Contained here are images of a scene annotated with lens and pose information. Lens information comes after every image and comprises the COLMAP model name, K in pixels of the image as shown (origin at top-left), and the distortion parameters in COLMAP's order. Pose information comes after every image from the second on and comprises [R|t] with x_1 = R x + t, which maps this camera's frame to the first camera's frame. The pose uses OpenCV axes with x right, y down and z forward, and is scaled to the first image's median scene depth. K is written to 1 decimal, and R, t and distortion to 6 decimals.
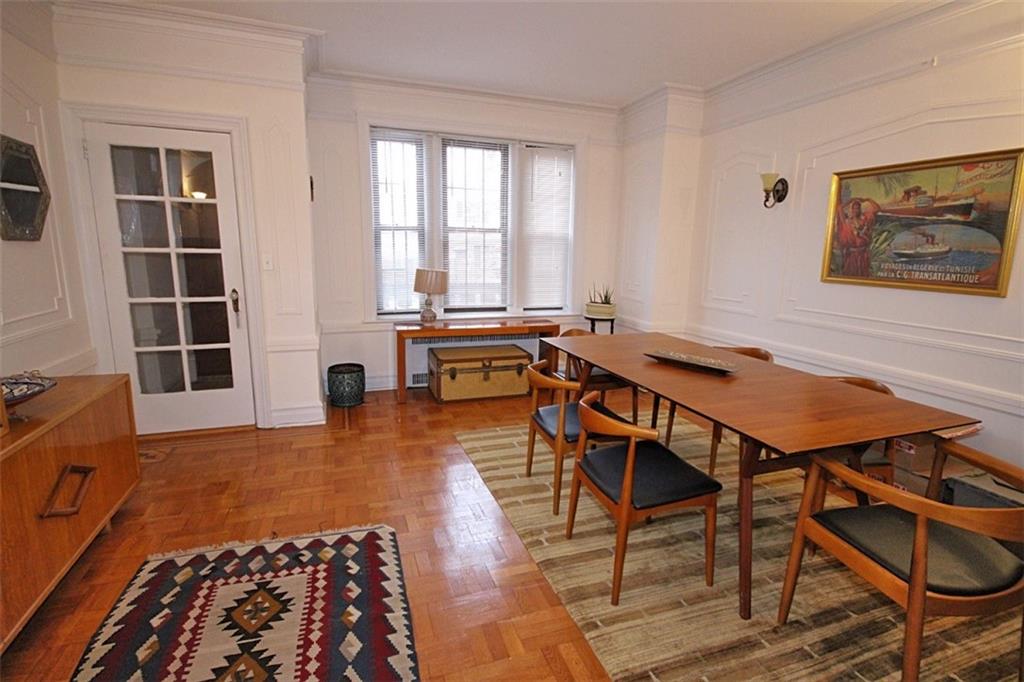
lens RADIAL K [[482.3, 0, 513.0], [0, 482.3, 340.2], [0, 0, 1]] dist [0.009377, -0.004413]
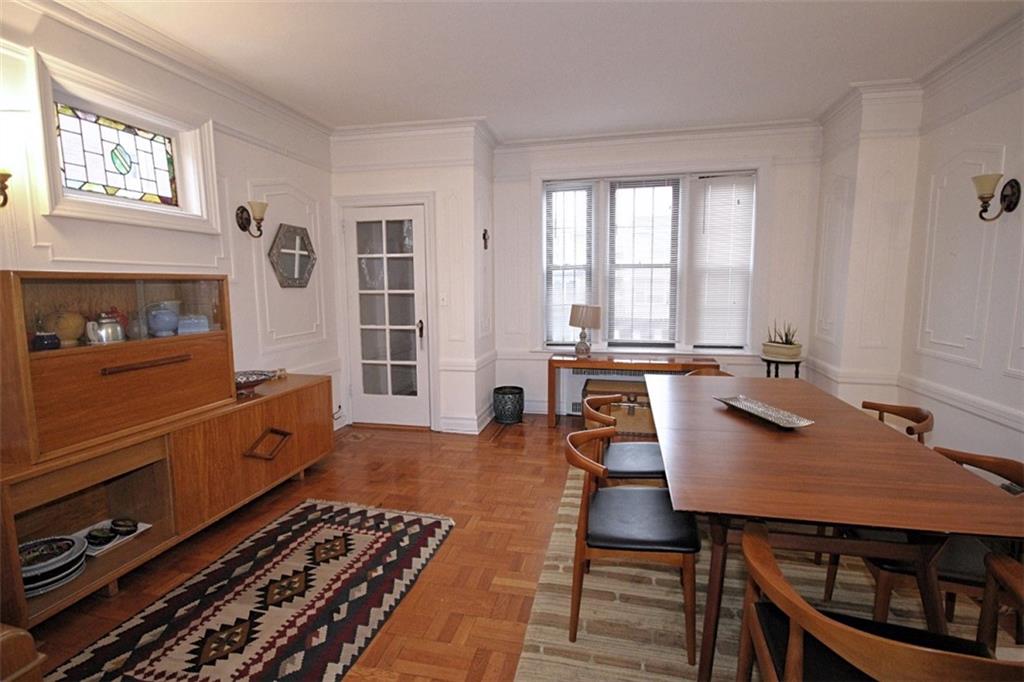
lens RADIAL K [[482.3, 0, 519.7], [0, 482.3, 341.3], [0, 0, 1]] dist [0.009377, -0.004413]
pose [[0.853105, 0.037920, -0.520360, 0.309623], [-0.074459, 0.995995, -0.049491, -0.003199], [0.516399, 0.080967, 0.852512, 0.026052]]
